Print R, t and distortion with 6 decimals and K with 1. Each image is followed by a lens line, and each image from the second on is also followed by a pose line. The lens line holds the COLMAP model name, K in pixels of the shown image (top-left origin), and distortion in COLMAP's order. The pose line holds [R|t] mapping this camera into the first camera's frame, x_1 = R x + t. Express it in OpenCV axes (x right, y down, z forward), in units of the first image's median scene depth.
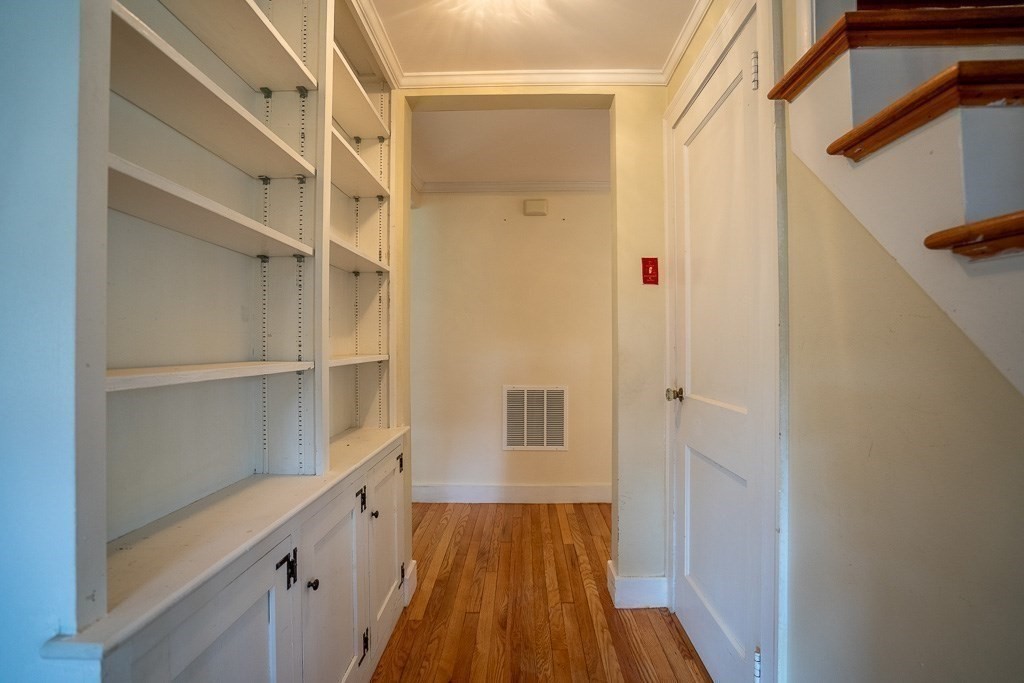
lens RADIAL K [[460.5, 0, 516.4], [0, 460.5, 339.5], [0, 0, 1]] dist [-0.000021, 0.000170]
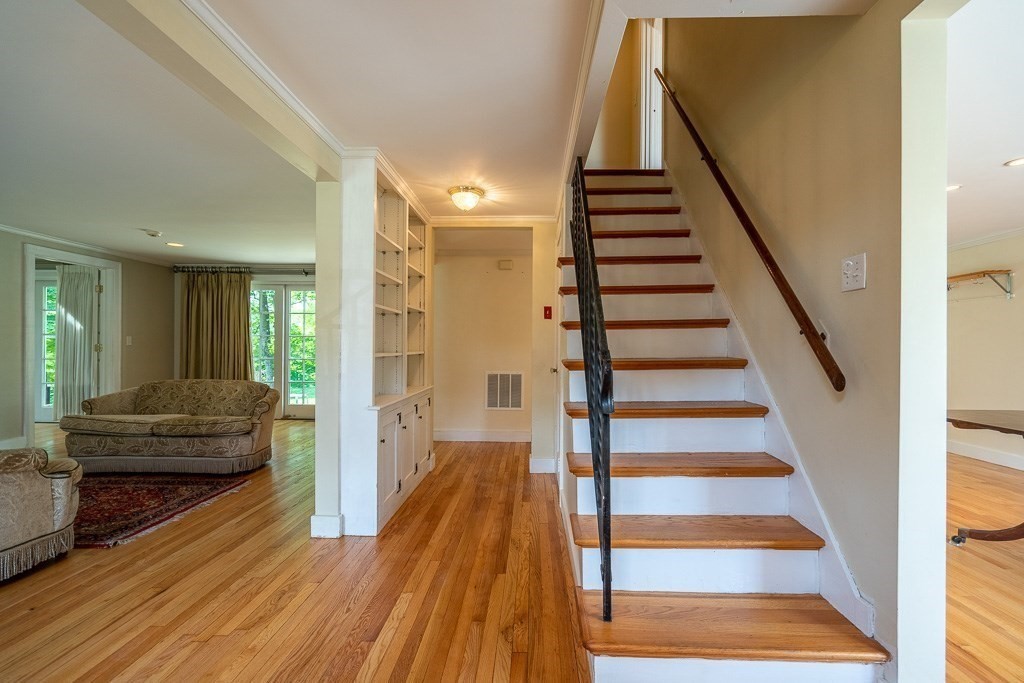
lens RADIAL K [[460.5, 0, 516.4], [0, 460.5, 339.5], [0, 0, 1]] dist [-0.000021, 0.000170]
pose [[0.999820, 0.008531, -0.016922, 0.181036], [-0.008595, 0.999956, -0.003684, -0.017408], [0.016890, 0.003829, 0.999850, -1.091131]]
